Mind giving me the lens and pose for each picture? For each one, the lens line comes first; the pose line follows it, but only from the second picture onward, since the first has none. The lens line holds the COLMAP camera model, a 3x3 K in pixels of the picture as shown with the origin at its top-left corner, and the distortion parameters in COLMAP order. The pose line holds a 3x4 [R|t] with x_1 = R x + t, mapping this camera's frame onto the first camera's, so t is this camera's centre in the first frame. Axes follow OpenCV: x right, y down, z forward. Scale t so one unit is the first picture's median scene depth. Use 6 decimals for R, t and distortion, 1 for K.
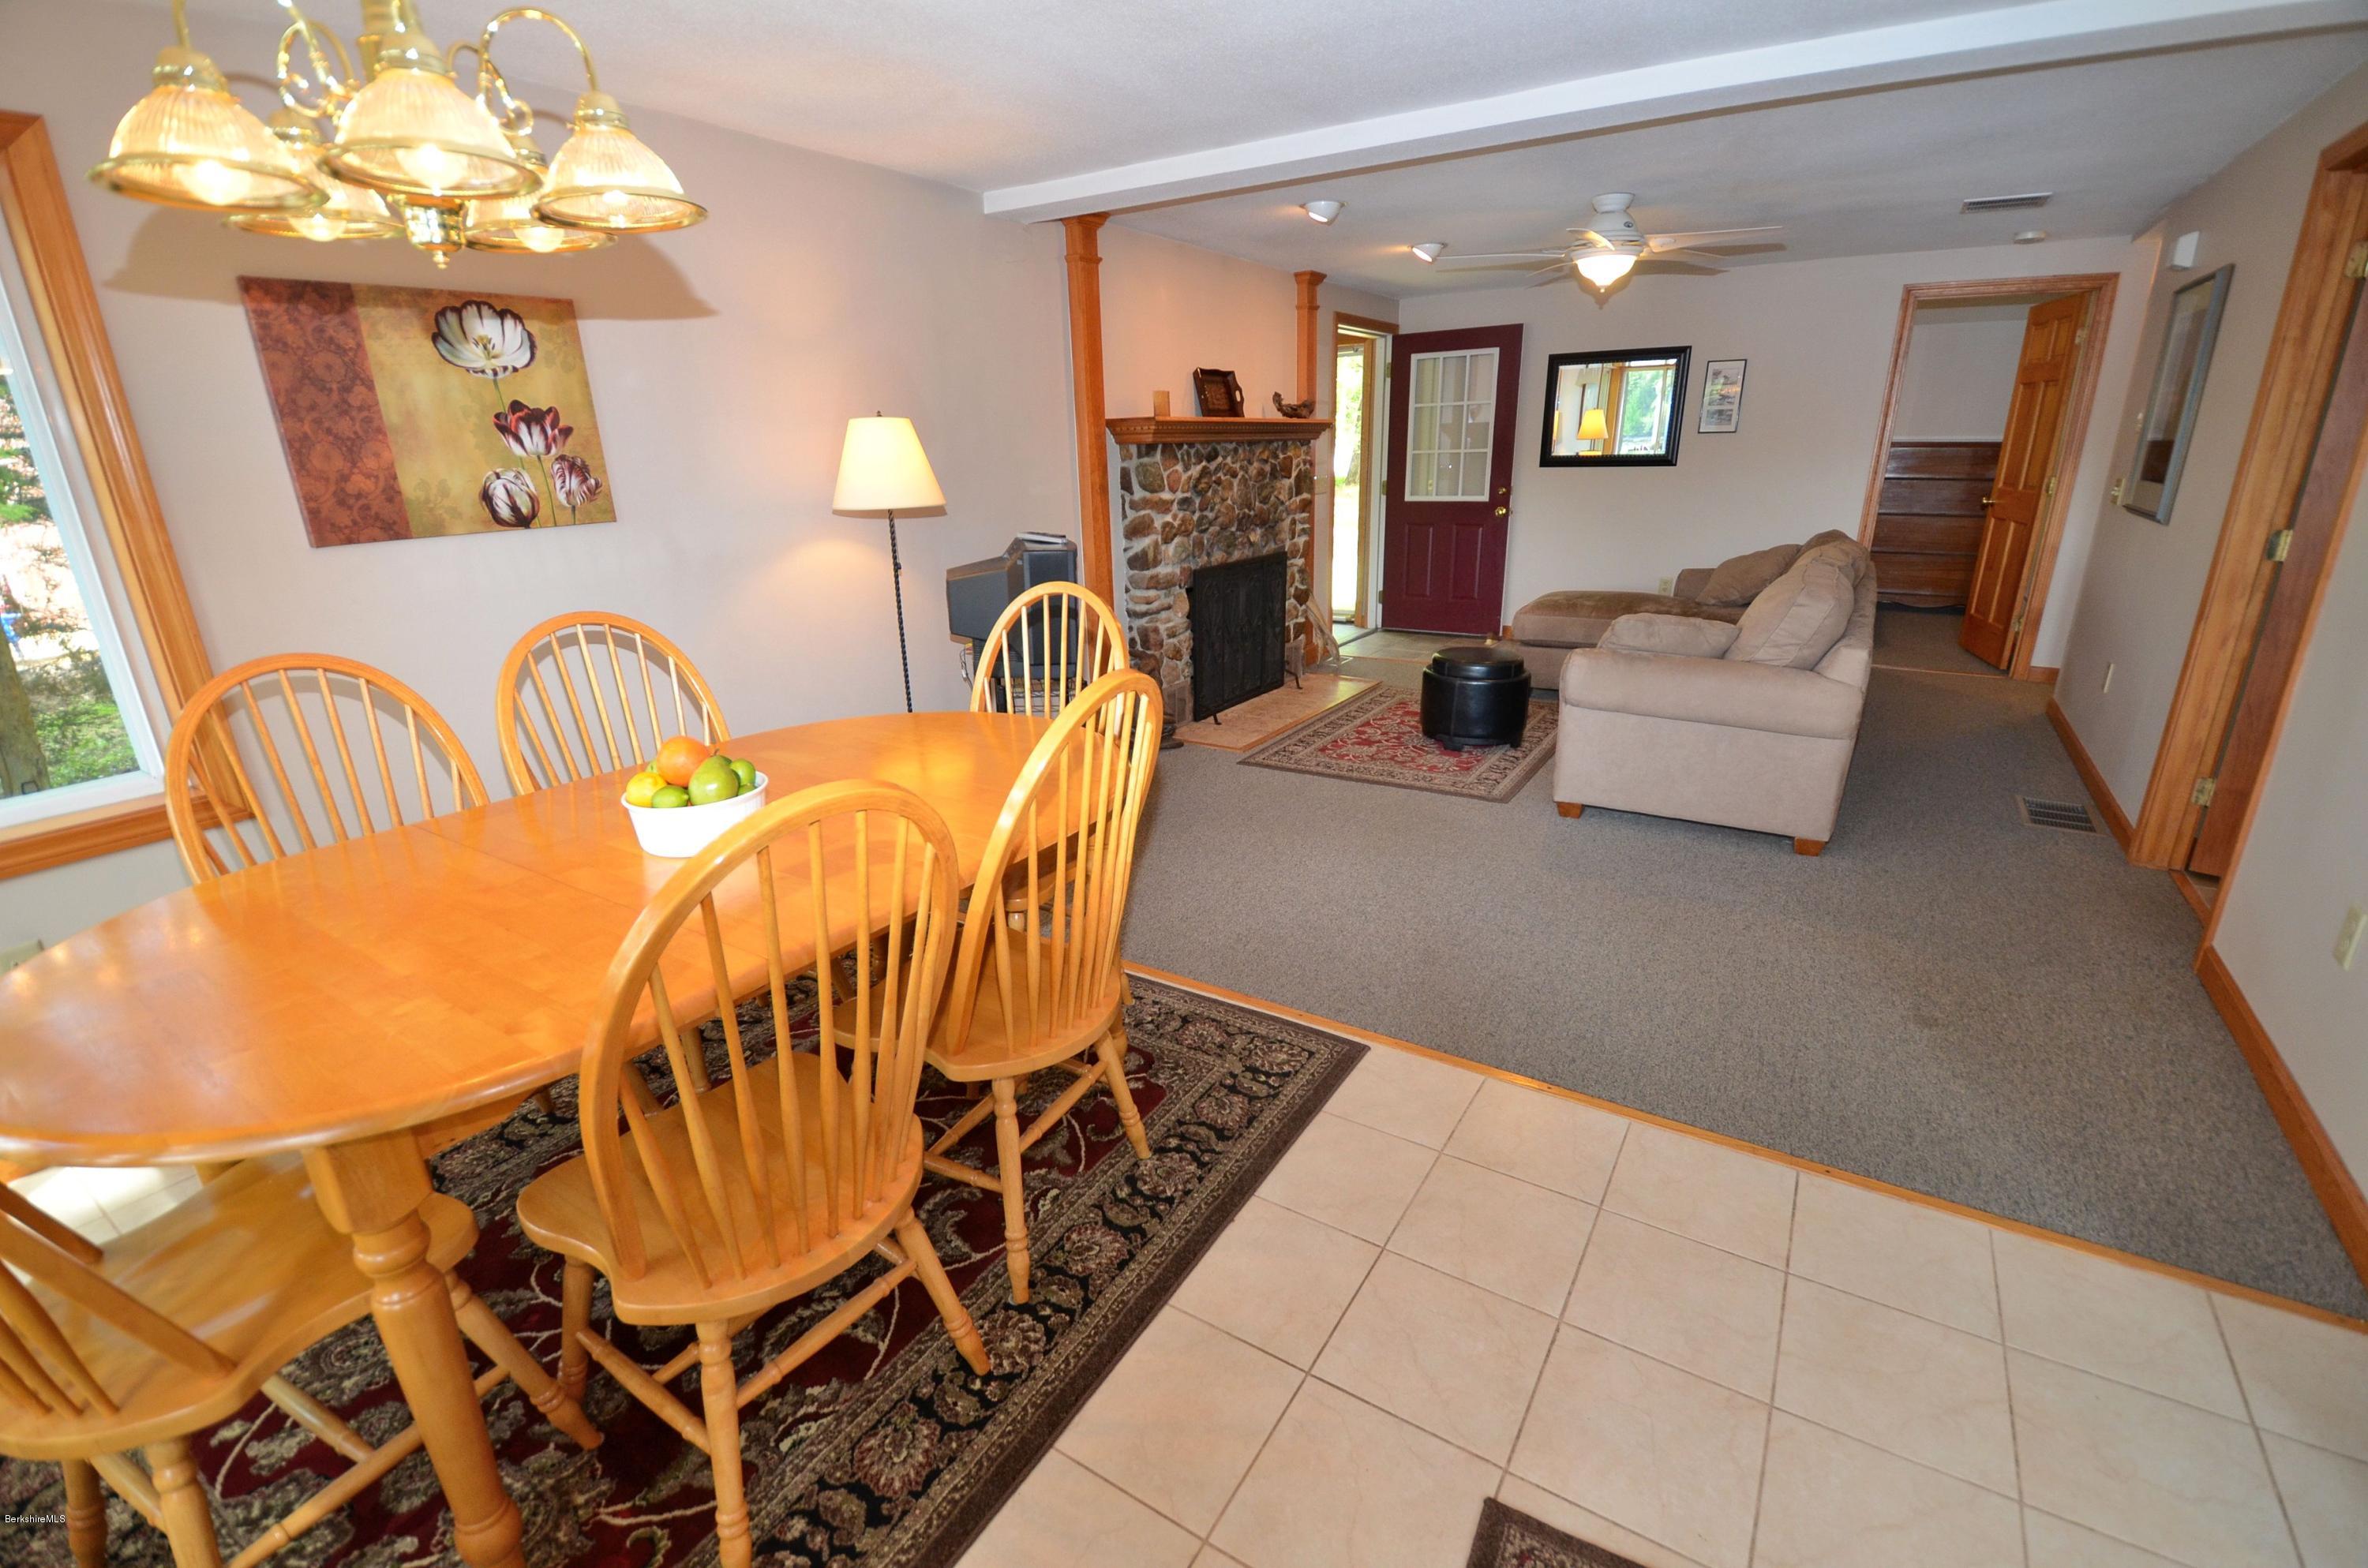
lens RADIAL K [[1066.9, 0, 1174.0], [0, 1066.9, 816.7], [0, 0, 1]] dist [0.001909, -0.016233]
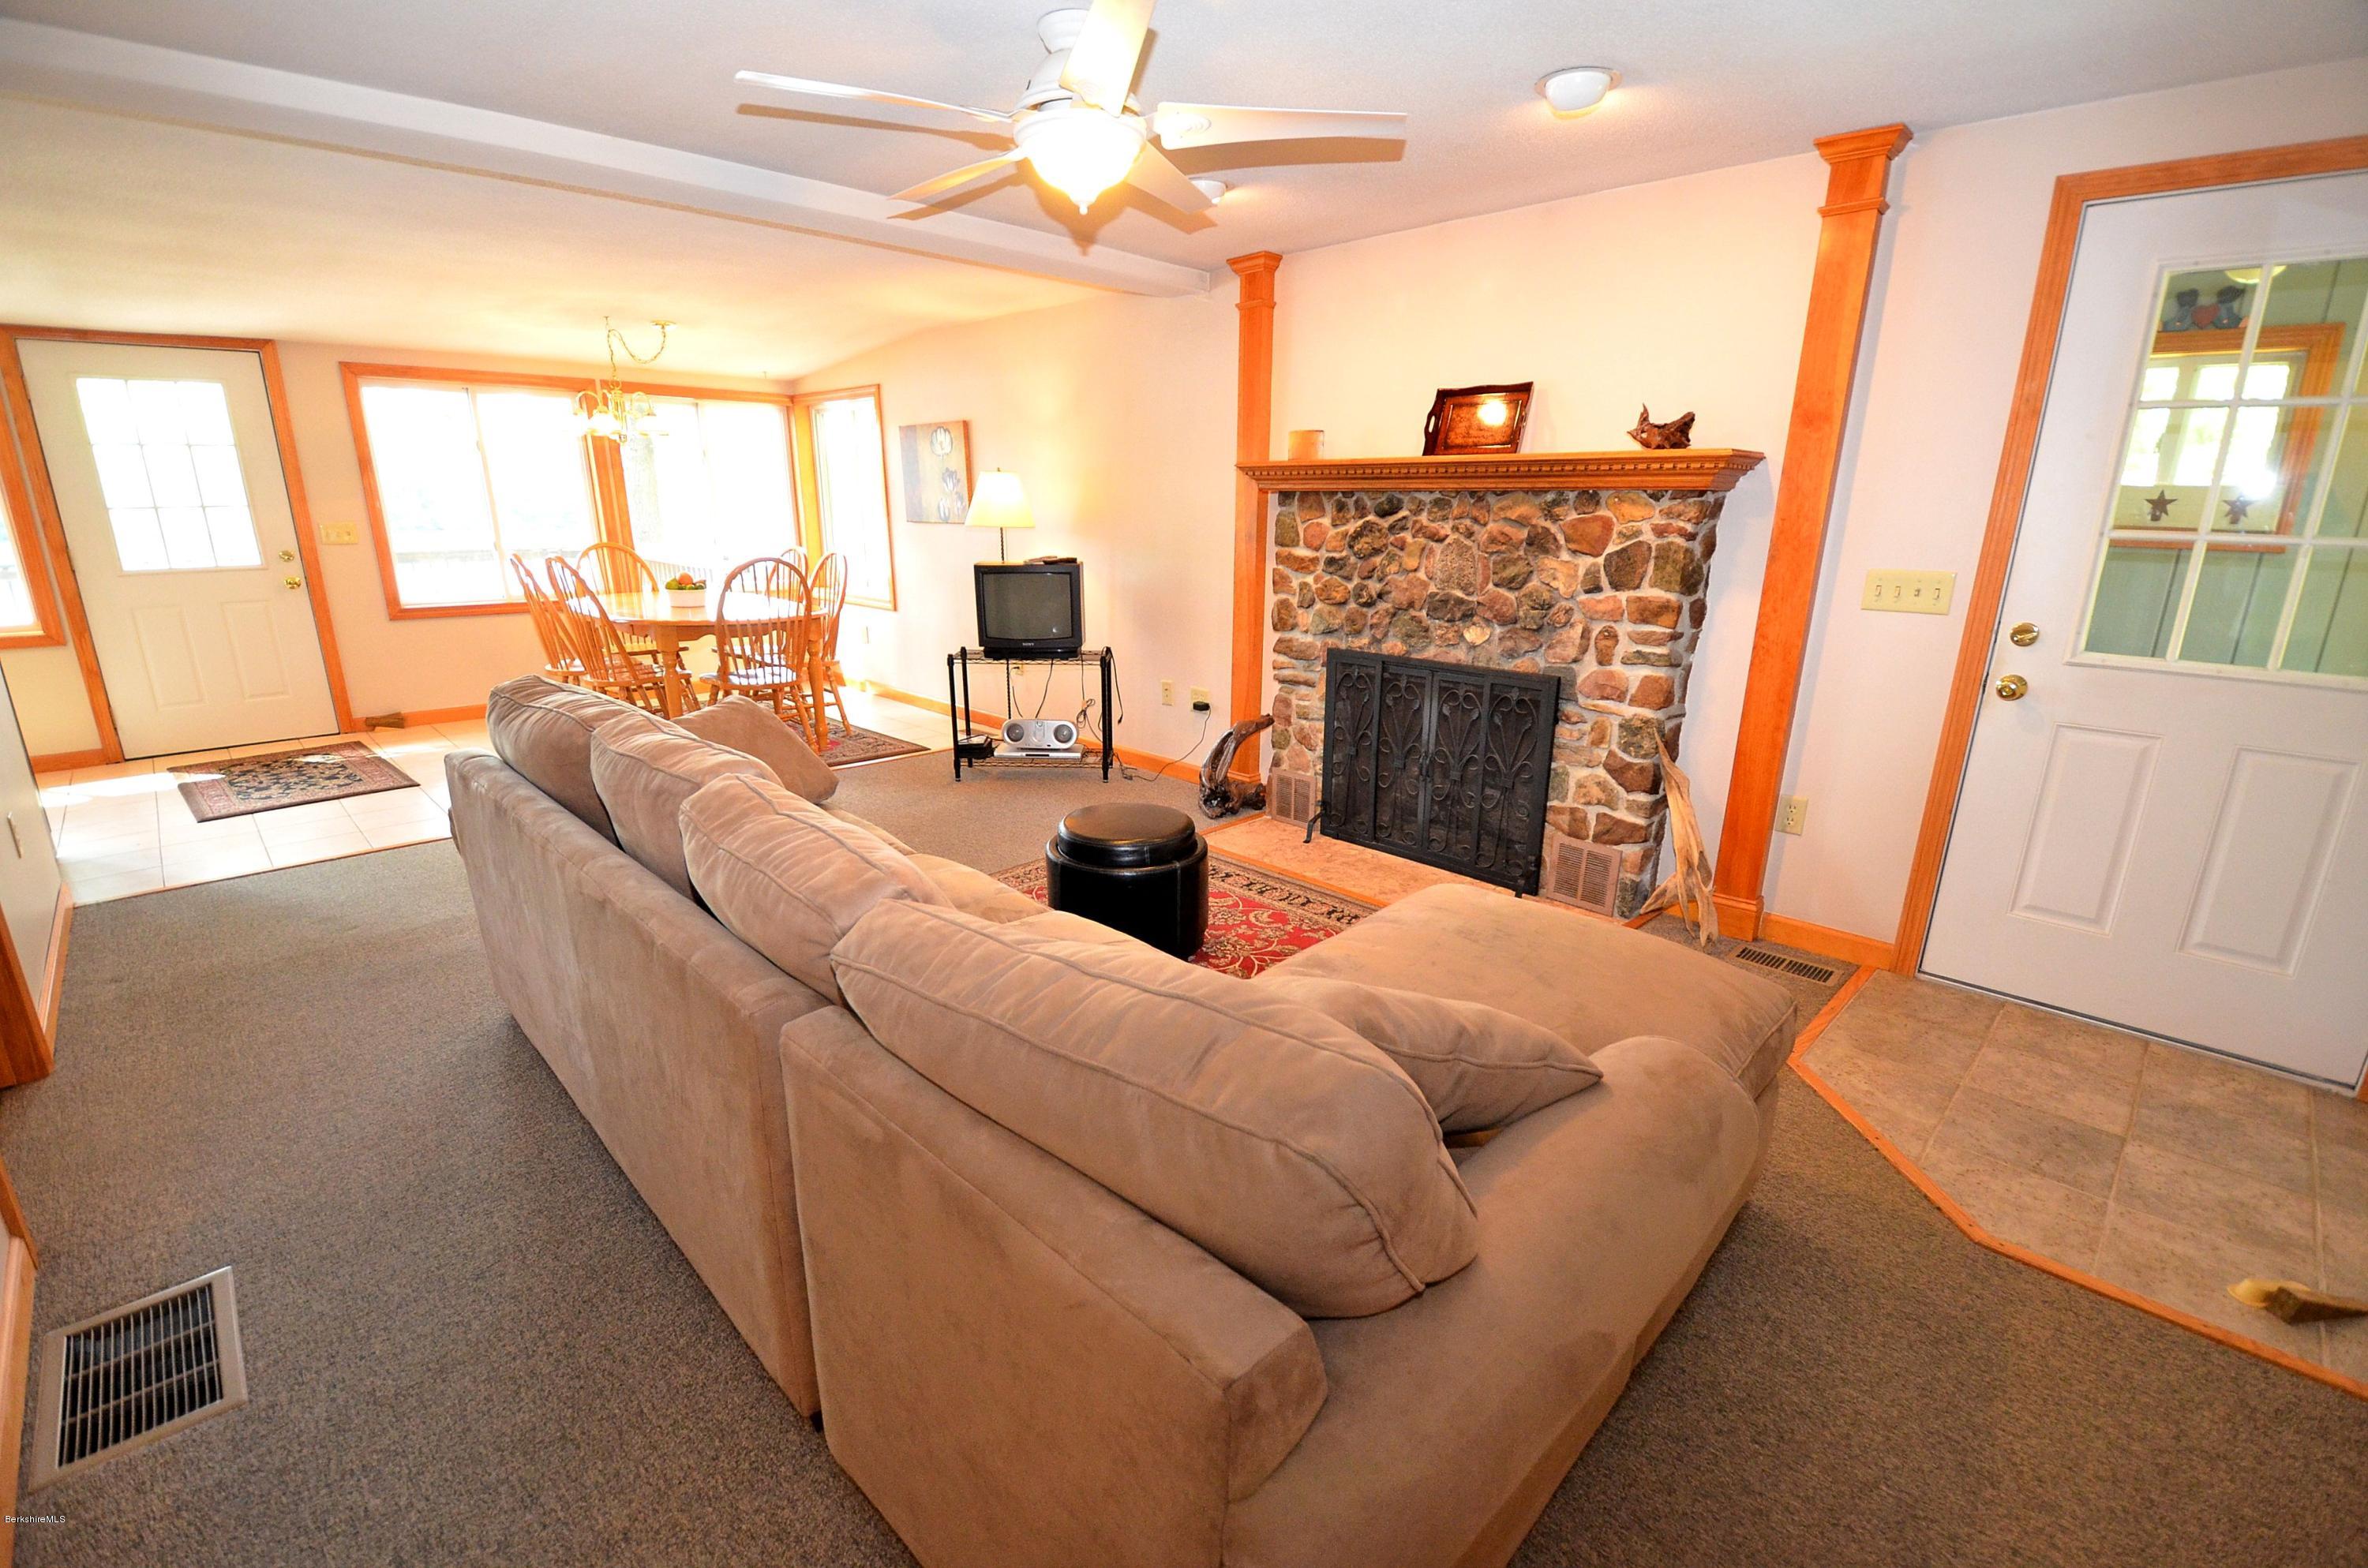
lens RADIAL K [[1028.0, 0, 1181.8], [0, 1028.0, 806.3], [0, 0, 1]] dist [0.010785, -0.017939]
pose [[-0.226472, 0.300290, -0.926572, 0.800054], [-0.320001, 0.875545, 0.361967, -0.373893], [0.919951, 0.378480, -0.102193, 1.028982]]
